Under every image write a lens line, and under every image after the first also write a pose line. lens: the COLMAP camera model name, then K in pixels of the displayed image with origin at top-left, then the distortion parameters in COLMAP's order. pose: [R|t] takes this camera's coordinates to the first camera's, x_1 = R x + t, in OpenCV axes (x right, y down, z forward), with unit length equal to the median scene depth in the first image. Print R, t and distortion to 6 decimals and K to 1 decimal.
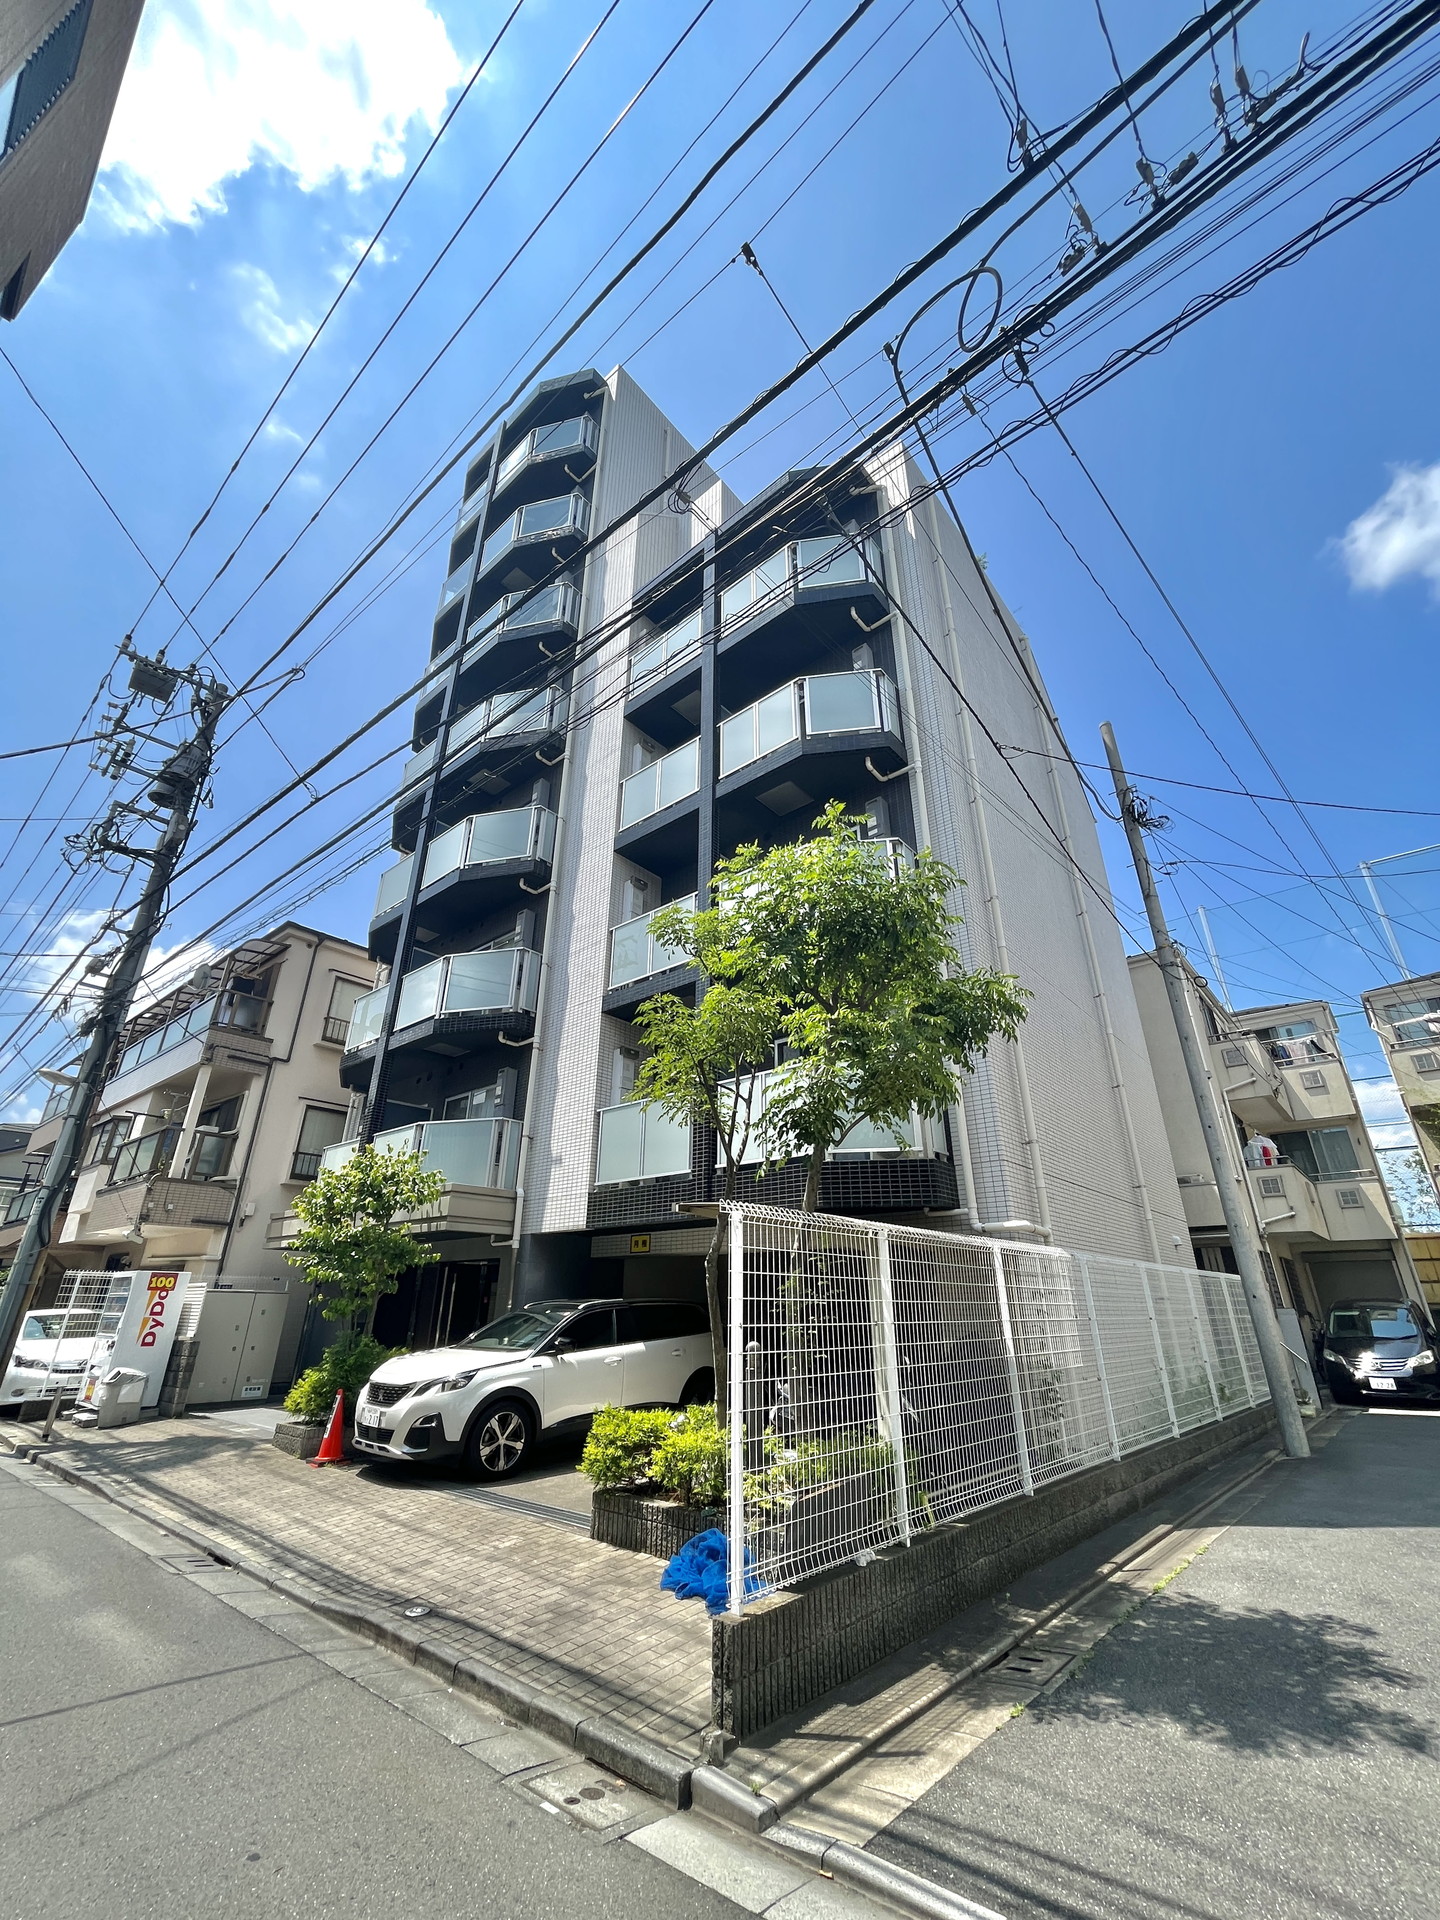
lens RADIAL K [[778.1, 0, 718.0], [0, 778.1, 960.4], [0, 0, 1]] dist [-0.002498, -0.000087]
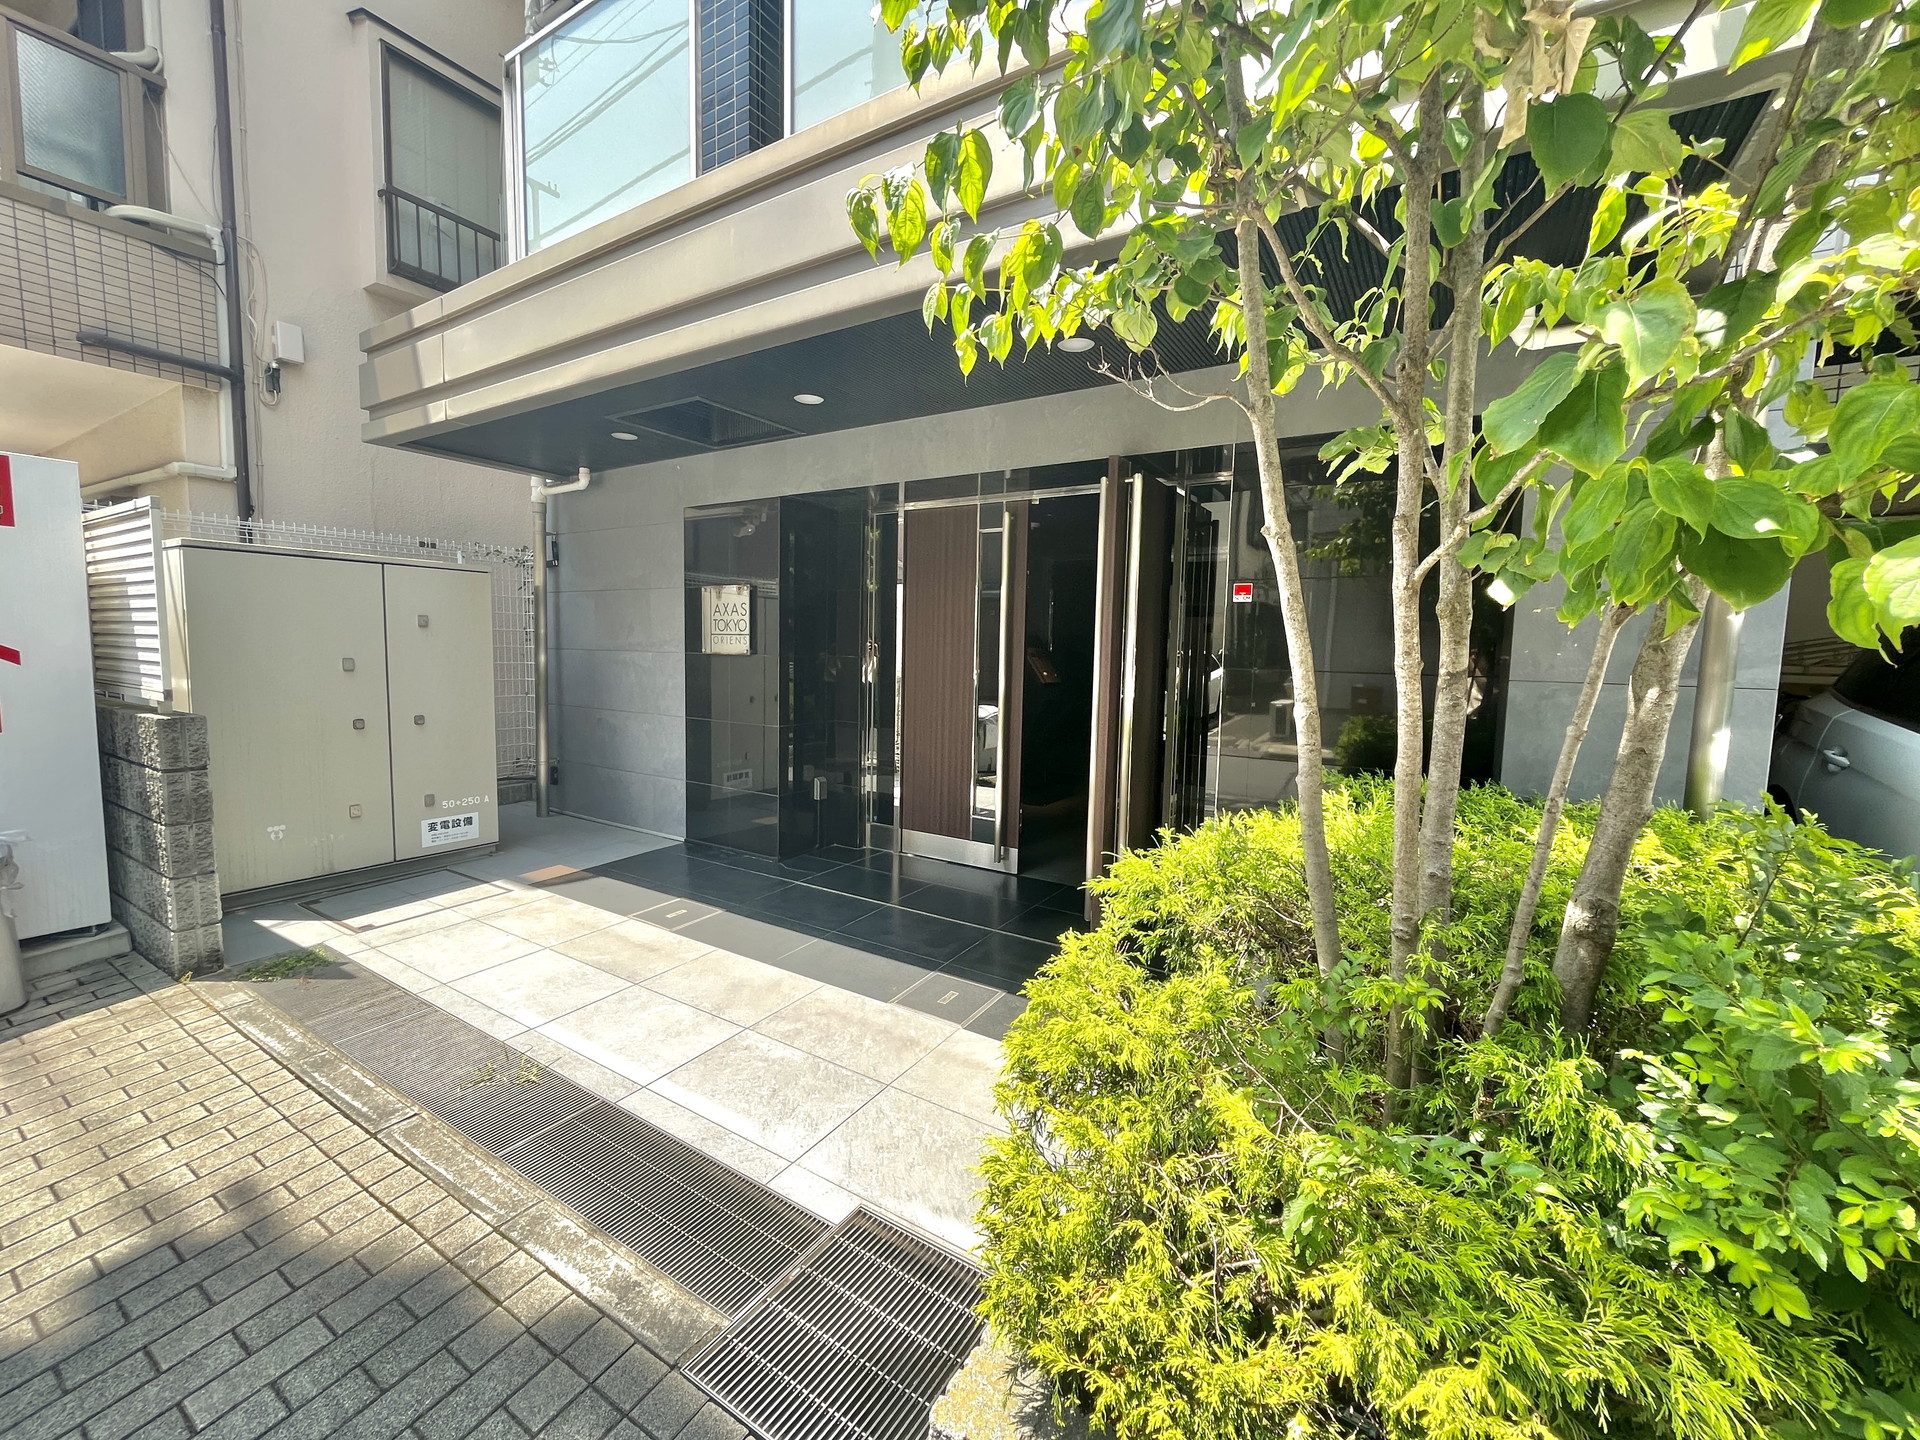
lens RADIAL K [[778.1, 0, 959.1], [0, 778.1, 709.8], [0, 0, 1]] dist [-0.002498, -0.000087]
pose [[0.989535, 0.004383, 0.144226, -0.372046], [-0.075224, 0.868629, 0.489719, 0.279968], [-0.123132, -0.495443, 0.859869, 0.612087]]
